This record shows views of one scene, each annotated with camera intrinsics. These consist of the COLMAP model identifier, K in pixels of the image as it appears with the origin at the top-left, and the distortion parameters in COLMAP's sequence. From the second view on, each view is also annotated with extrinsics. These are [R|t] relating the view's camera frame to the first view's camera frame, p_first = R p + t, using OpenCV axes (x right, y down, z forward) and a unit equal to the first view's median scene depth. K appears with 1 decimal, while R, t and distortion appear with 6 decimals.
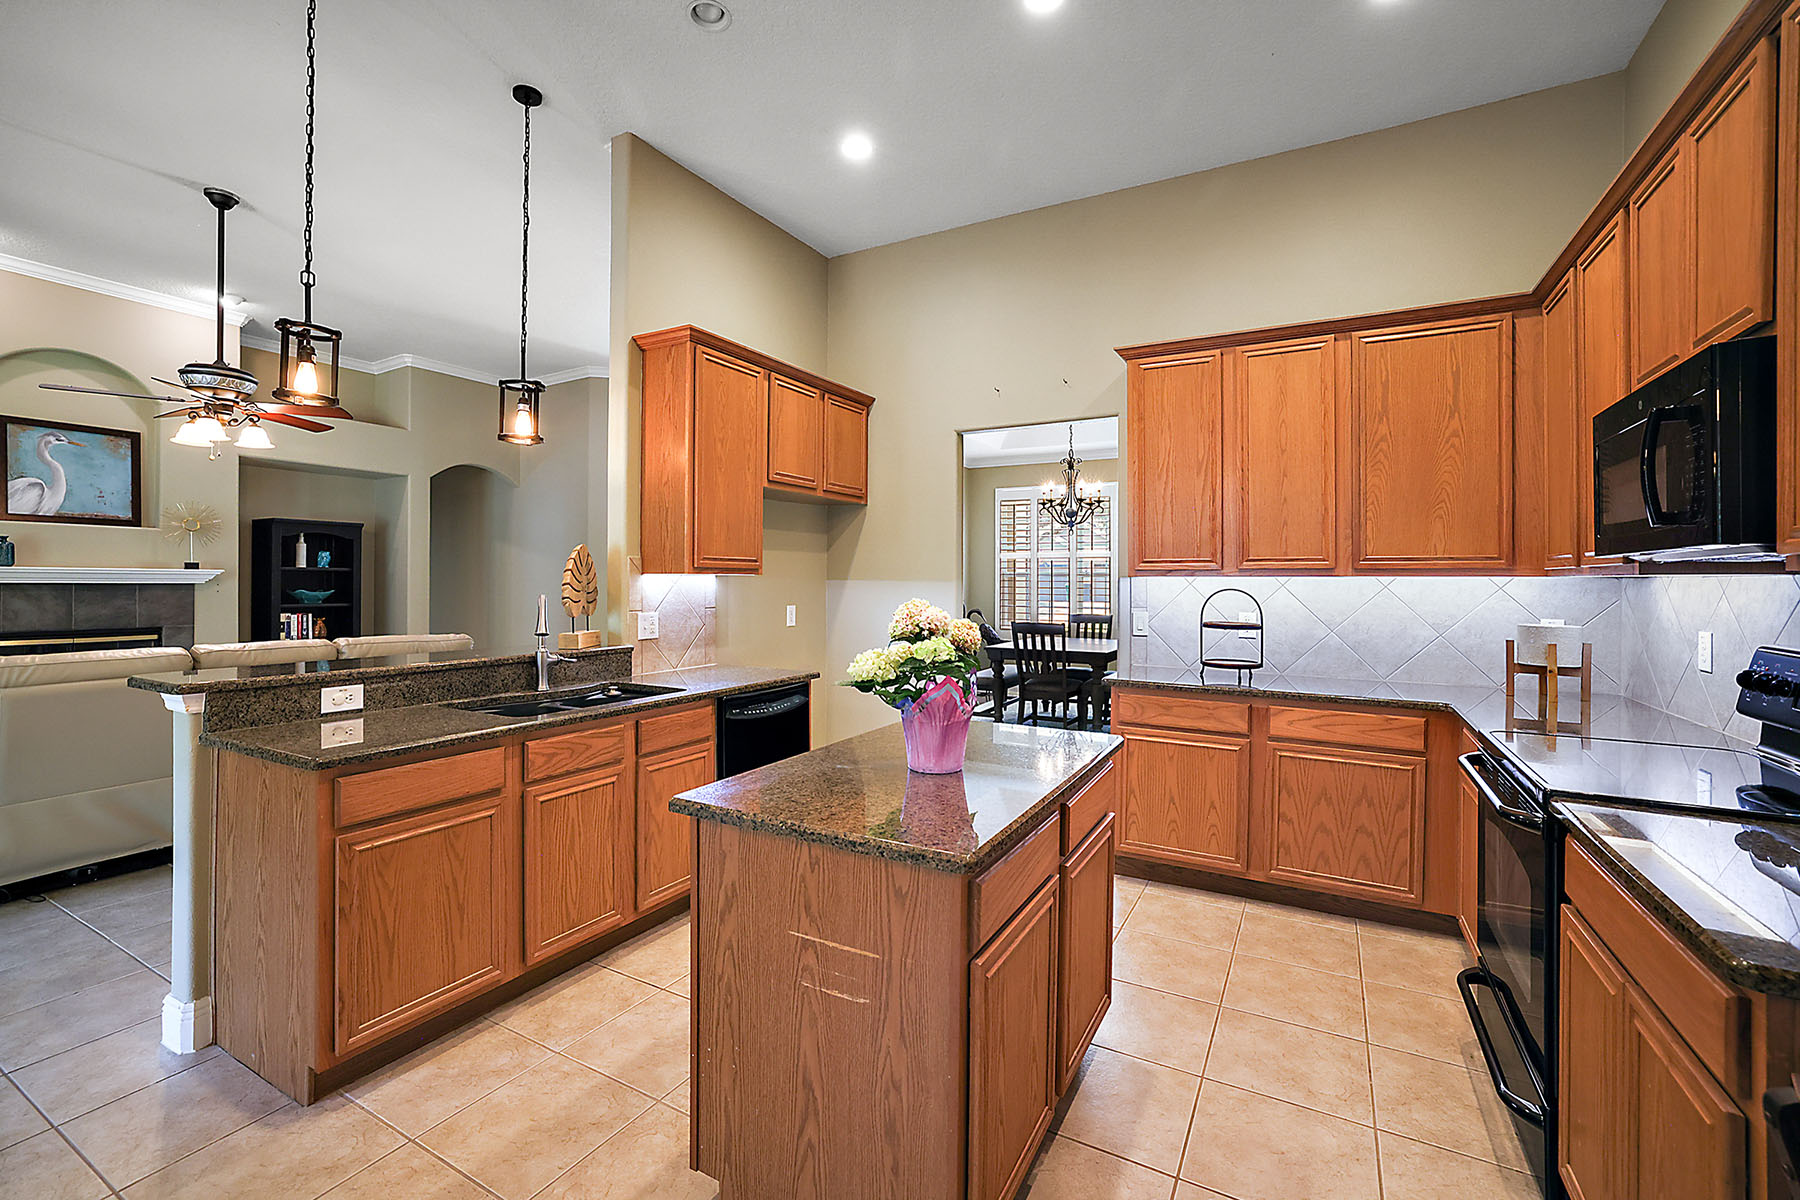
lens RADIAL K [[771.6, 0, 890.0], [0, 771.6, 579.3], [0, 0, 1]] dist [-0.020109, 0.002818]
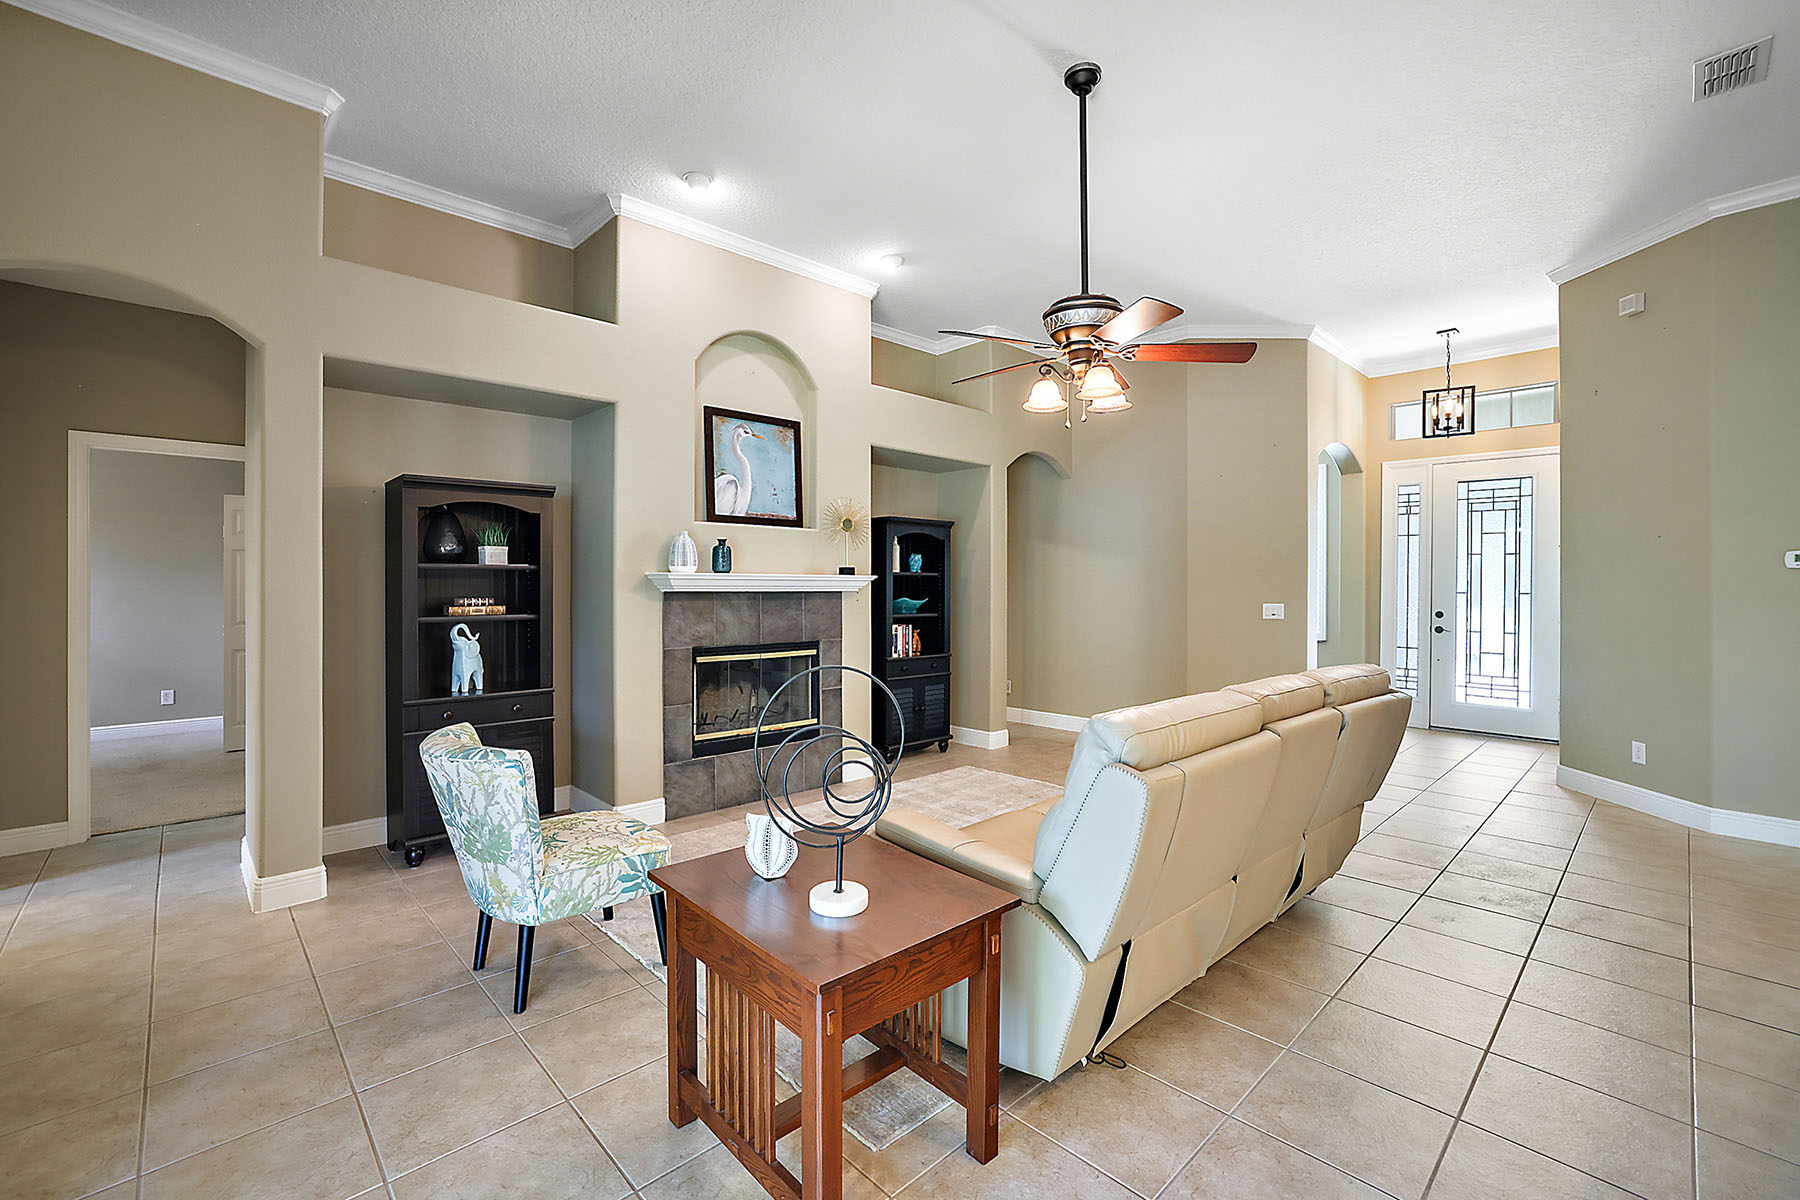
lens RADIAL K [[771.6, 0, 871.7], [0, 771.6, 584.0], [0, 0, 1]] dist [-0.020109, 0.002818]
pose [[0.954188, -0.005662, -0.299154, -0.995698], [0.005462, 0.999984, -0.001505, -0.002551], [0.299157, -0.000198, 0.954204, 0.251808]]
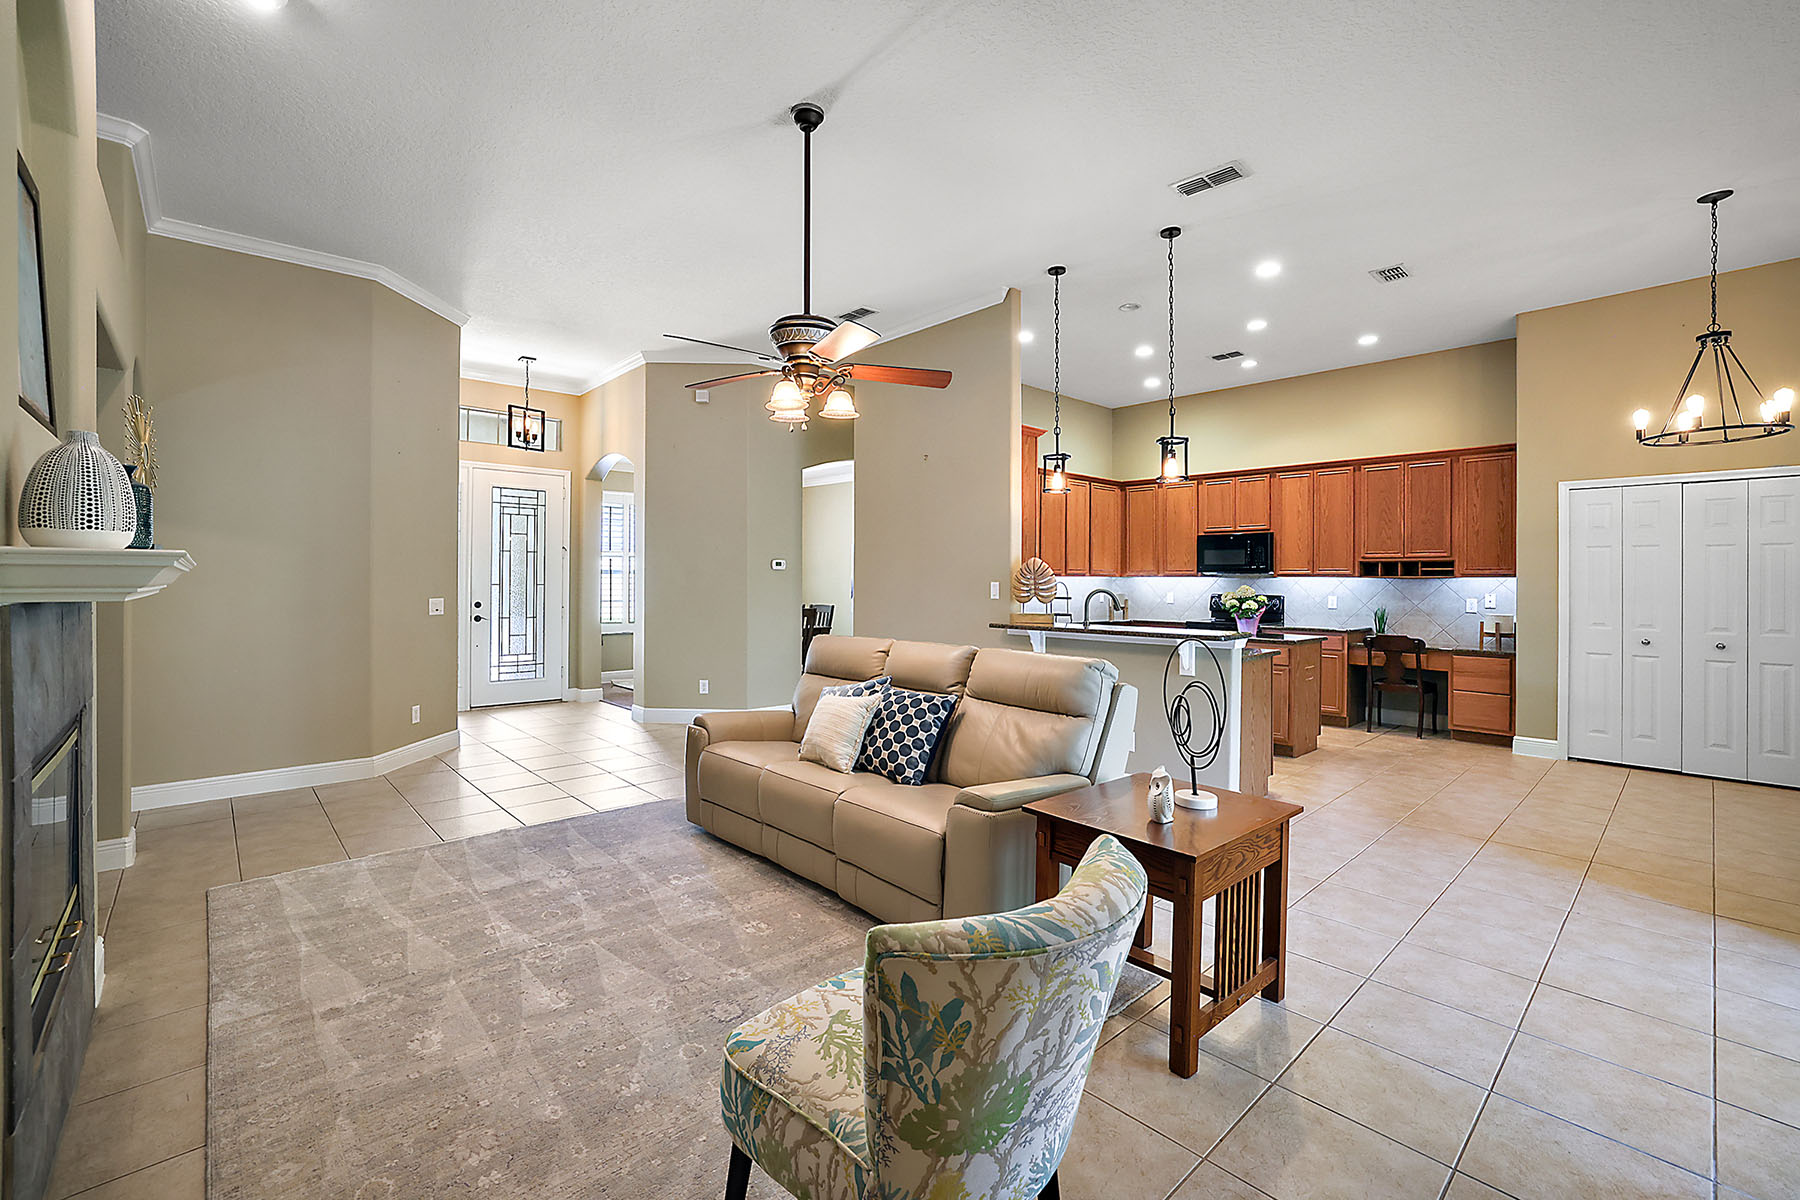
lens RADIAL K [[771.6, 0, 903.7], [0, 771.6, 580.4], [0, 0, 1]] dist [-0.020109, 0.002818]
pose [[0.296615, -0.007661, 0.954966, -1.923018], [-0.003442, 0.999953, 0.009091, -0.011414], [-0.954991, -0.005984, 0.296575, 0.766716]]
